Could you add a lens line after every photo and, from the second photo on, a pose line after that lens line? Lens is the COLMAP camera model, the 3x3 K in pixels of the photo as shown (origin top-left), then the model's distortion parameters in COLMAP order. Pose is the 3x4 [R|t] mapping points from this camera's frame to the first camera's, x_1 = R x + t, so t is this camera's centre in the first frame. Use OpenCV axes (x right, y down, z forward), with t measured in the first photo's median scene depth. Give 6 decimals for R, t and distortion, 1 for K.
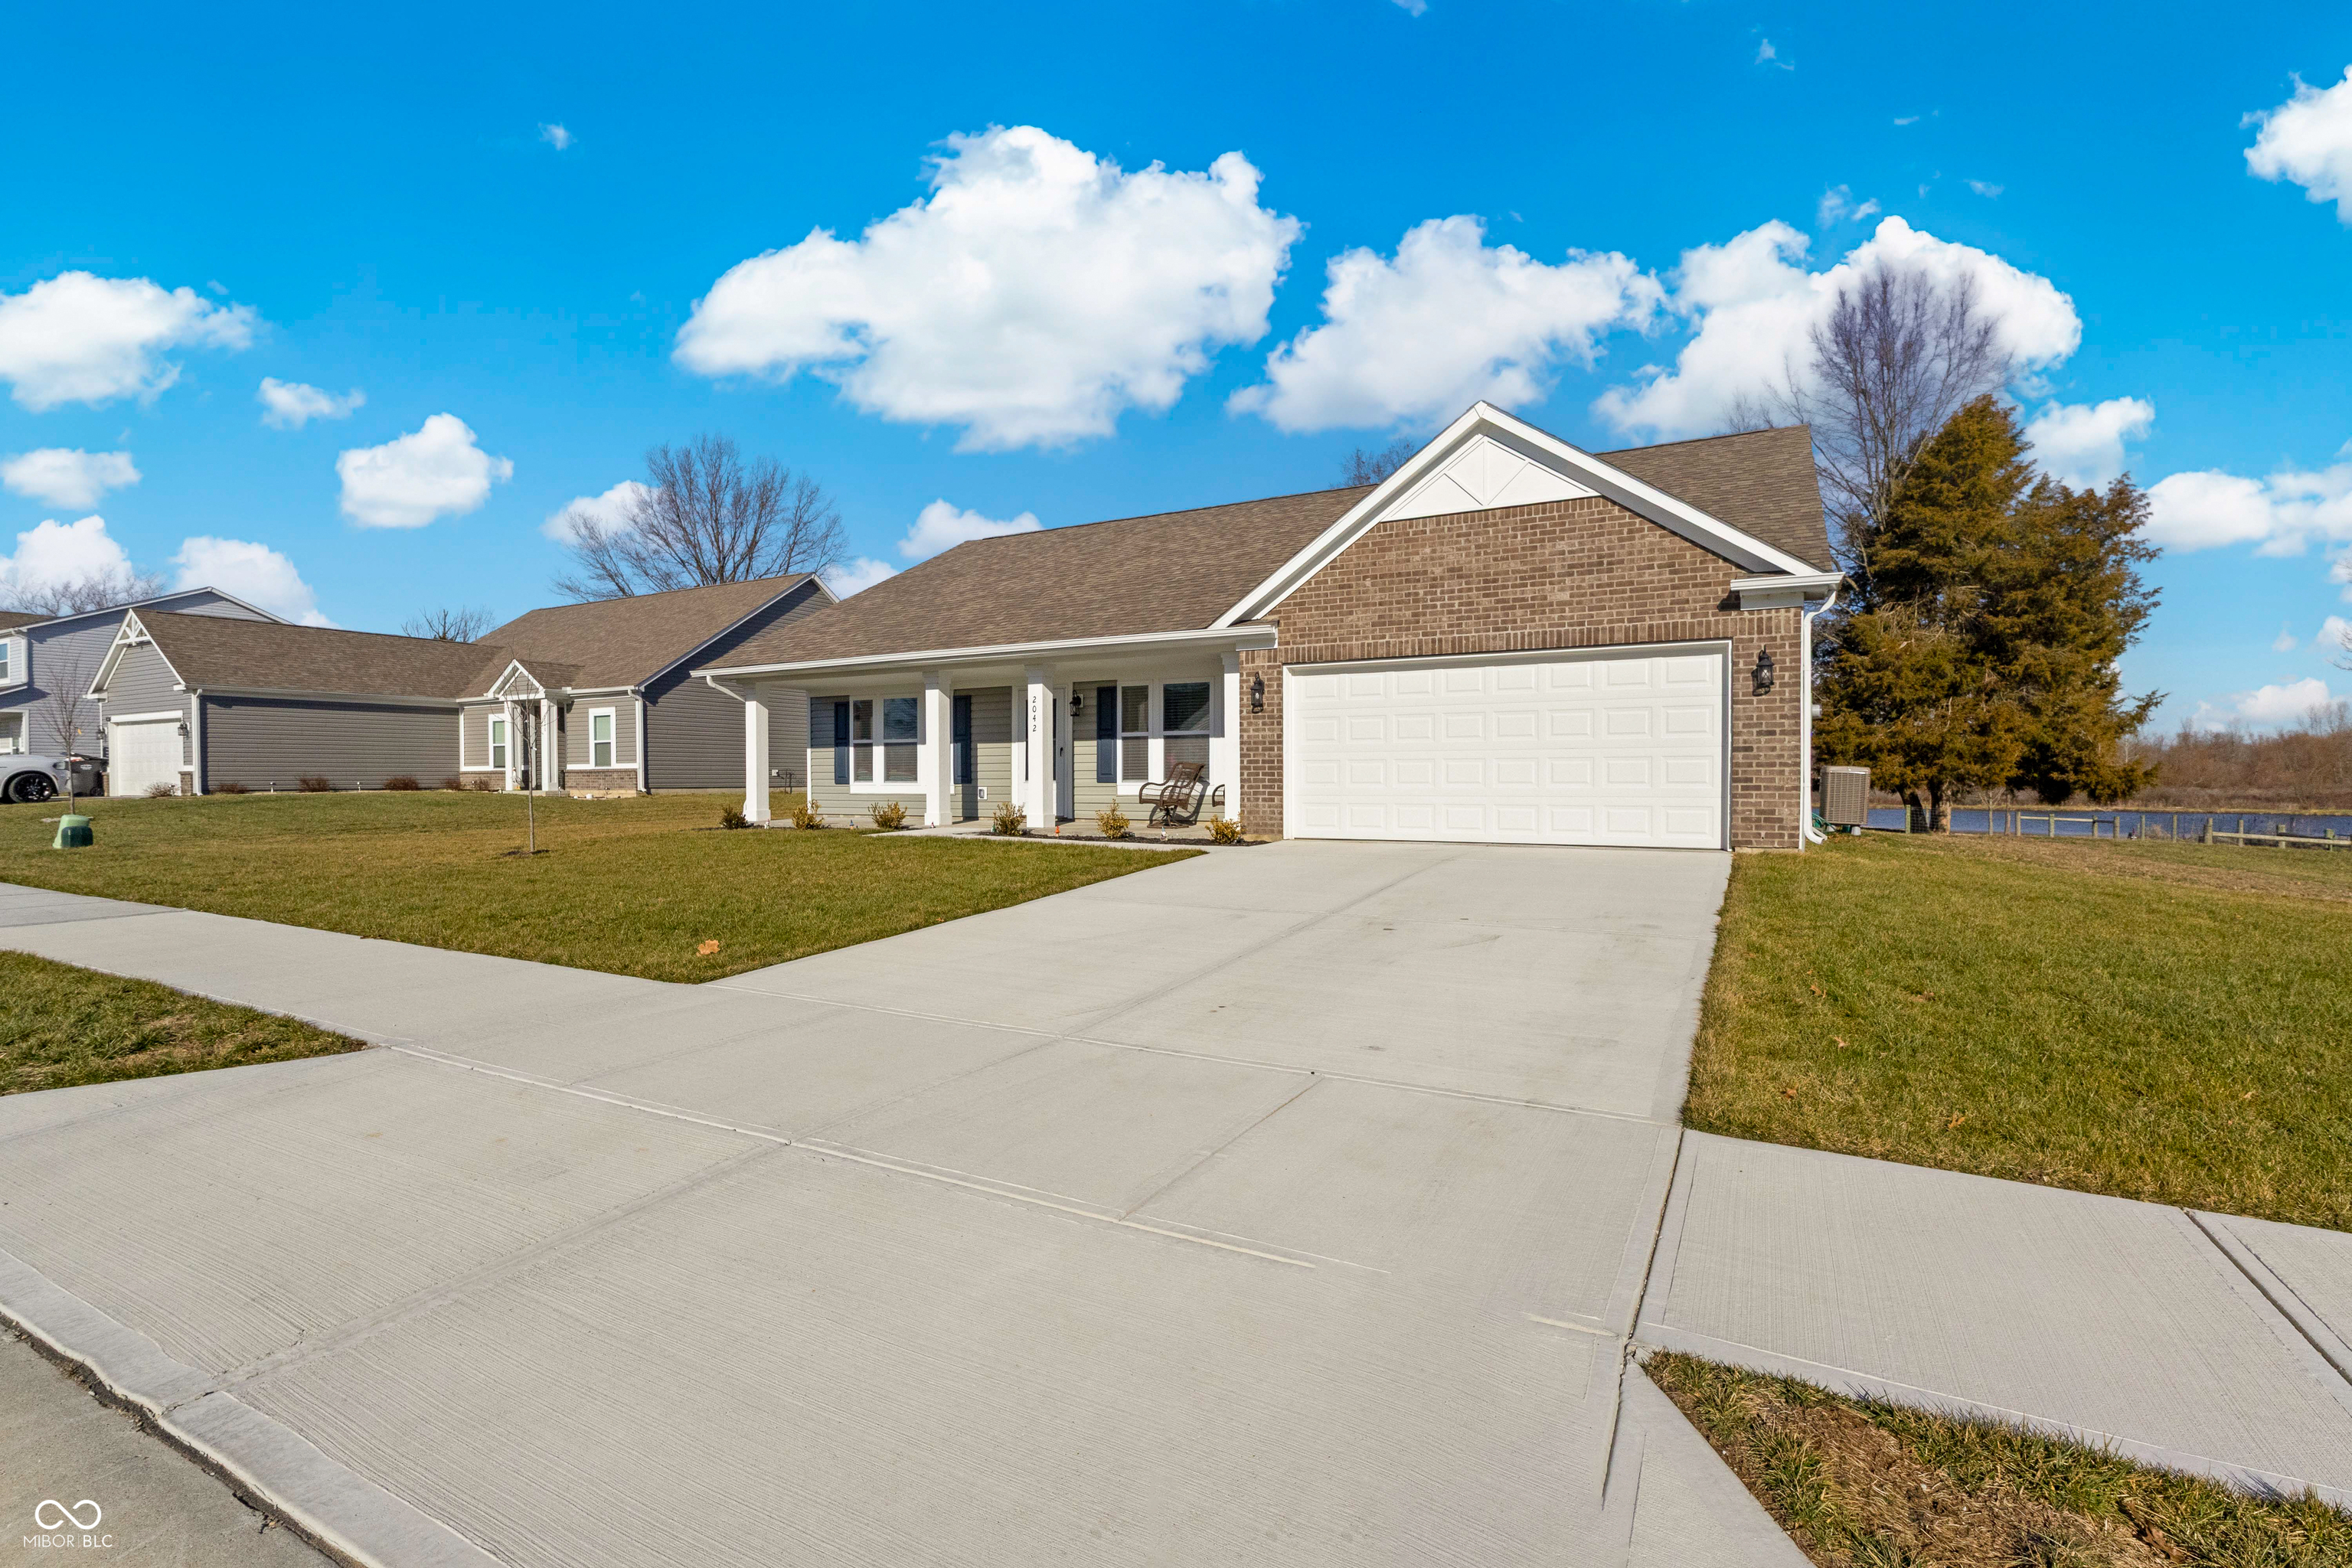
lens RADIAL K [[1093.6, 0, 1194.3], [0, 1093.6, 782.3], [0, 0, 1]] dist [-0.000807, 0.001418]
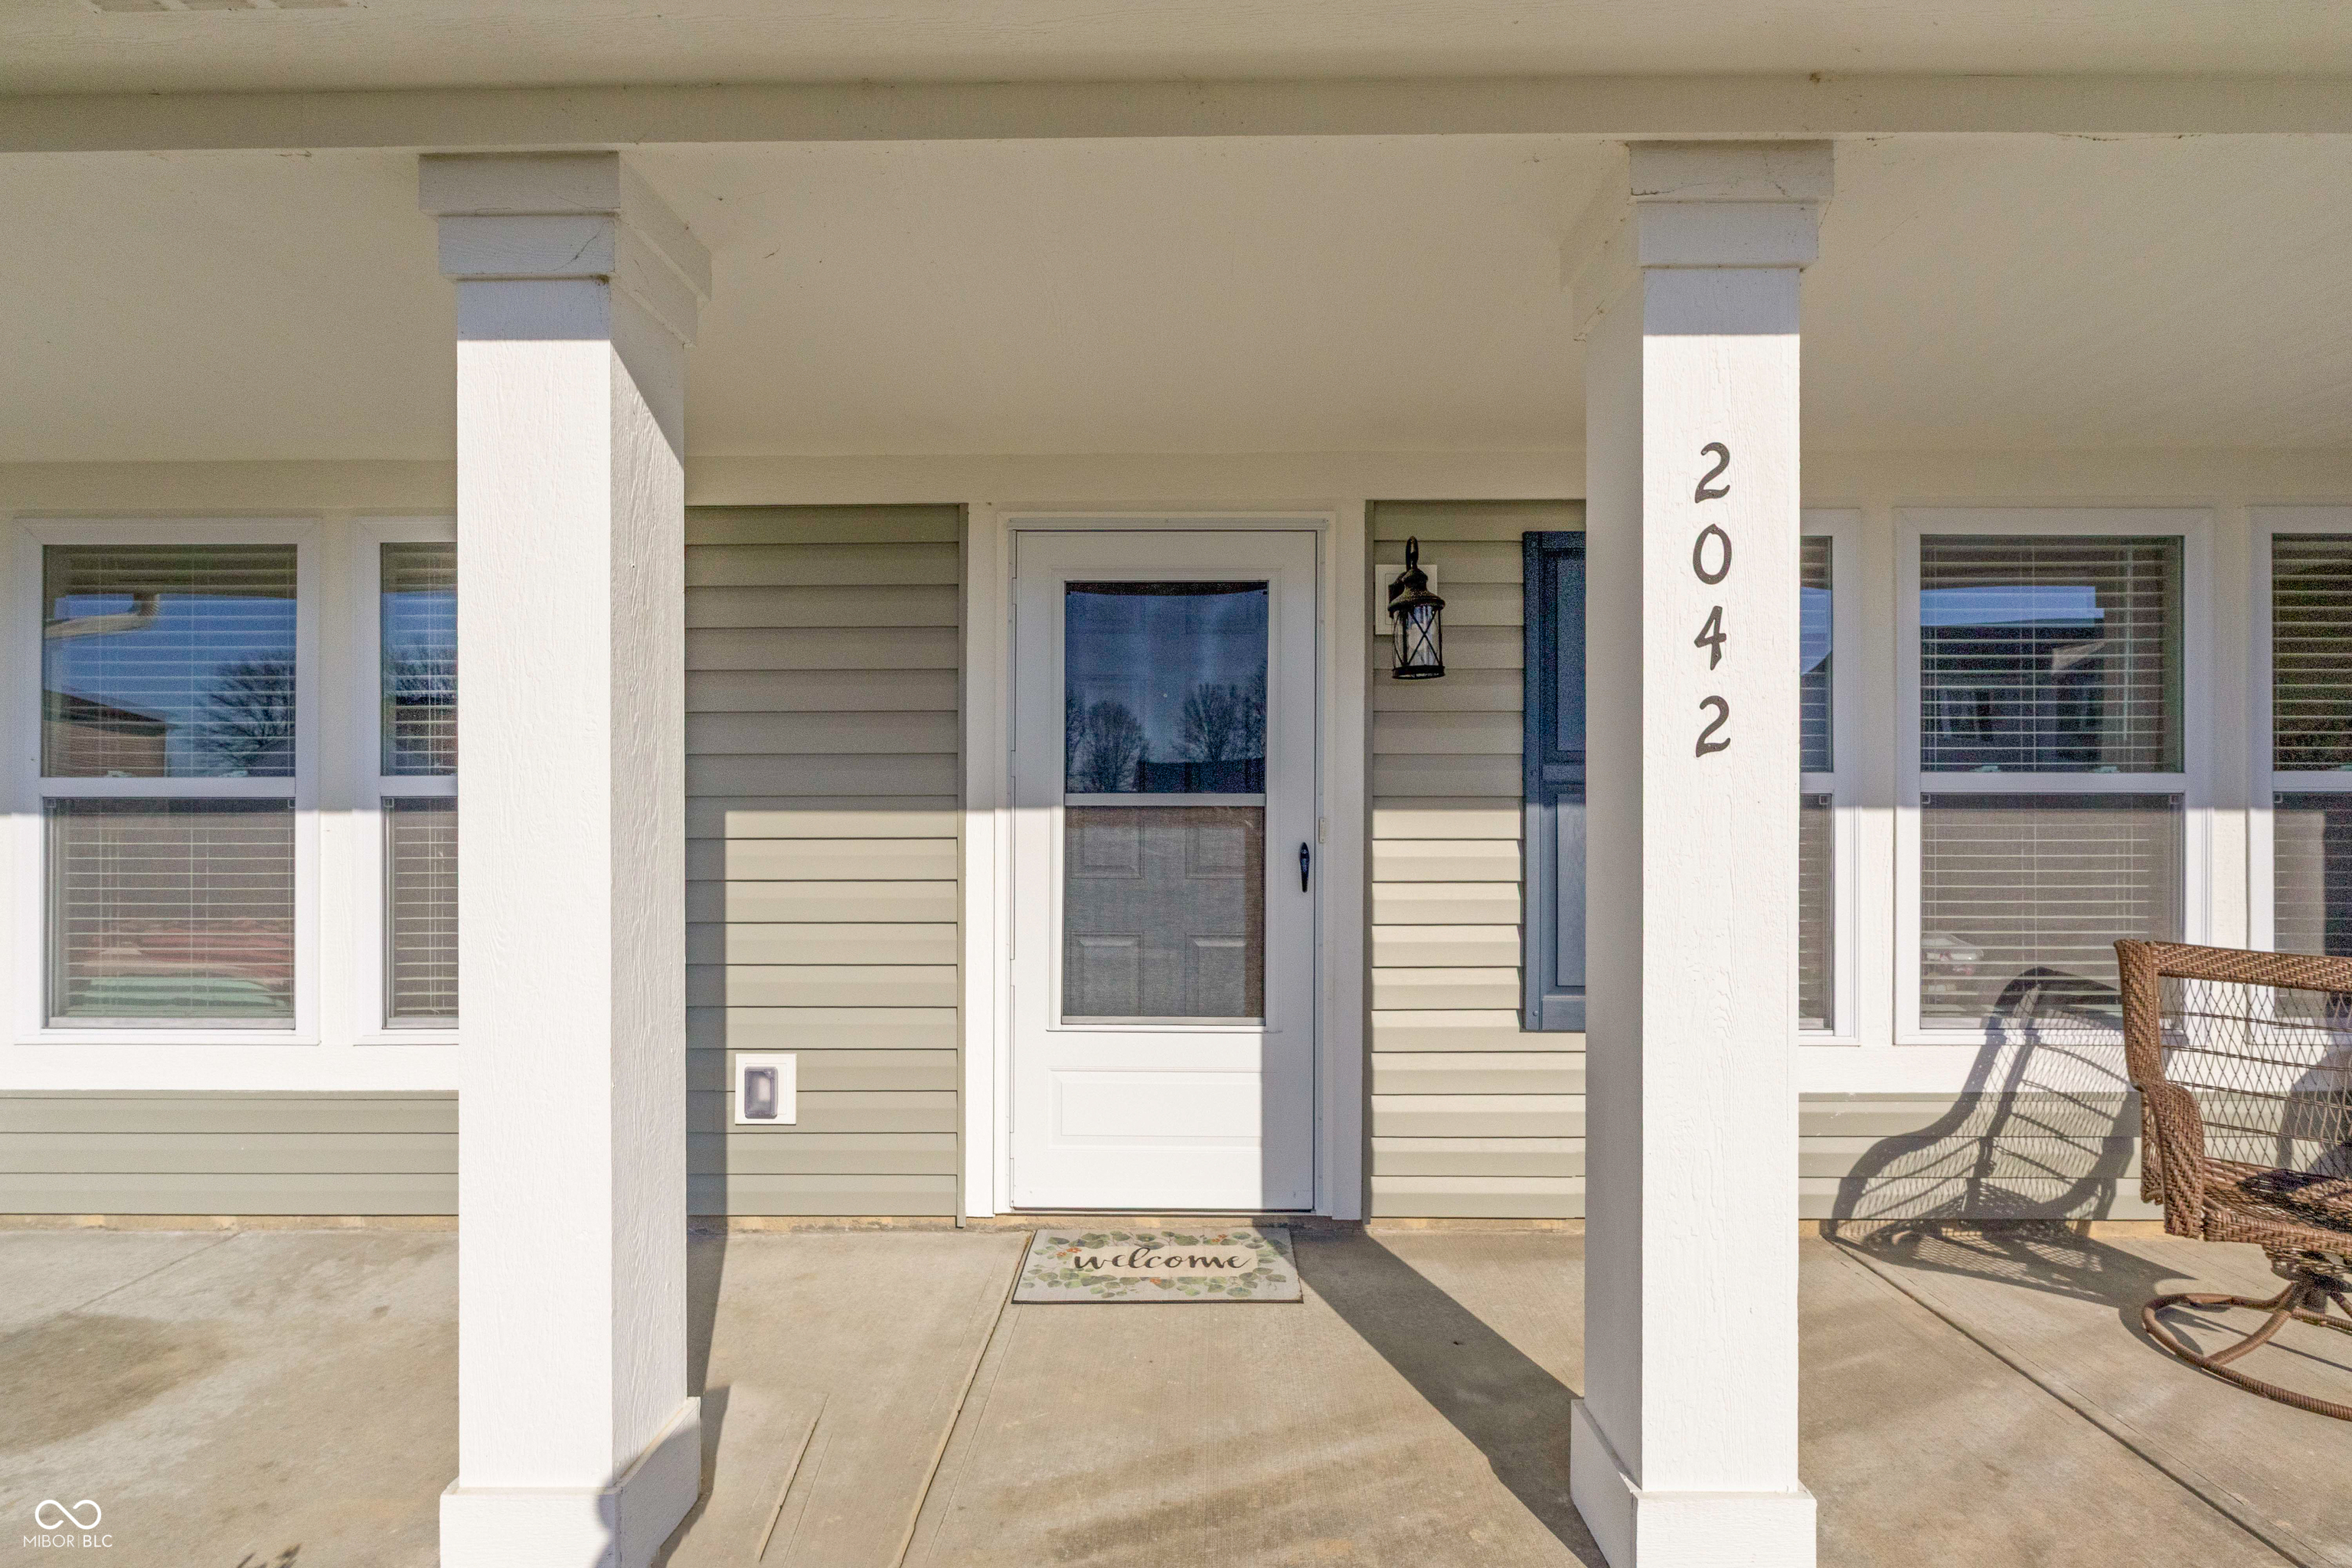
lens RADIAL K [[1093.6, 0, 1224.6], [0, 1093.6, 813.9], [0, 0, 1]] dist [-0.000807, 0.001418]
pose [[0.880450, 0.004696, 0.474116, -0.288846], [-0.001672, 0.999975, -0.006798, -0.046471], [-0.474137, 0.005193, 0.880436, 1.092406]]
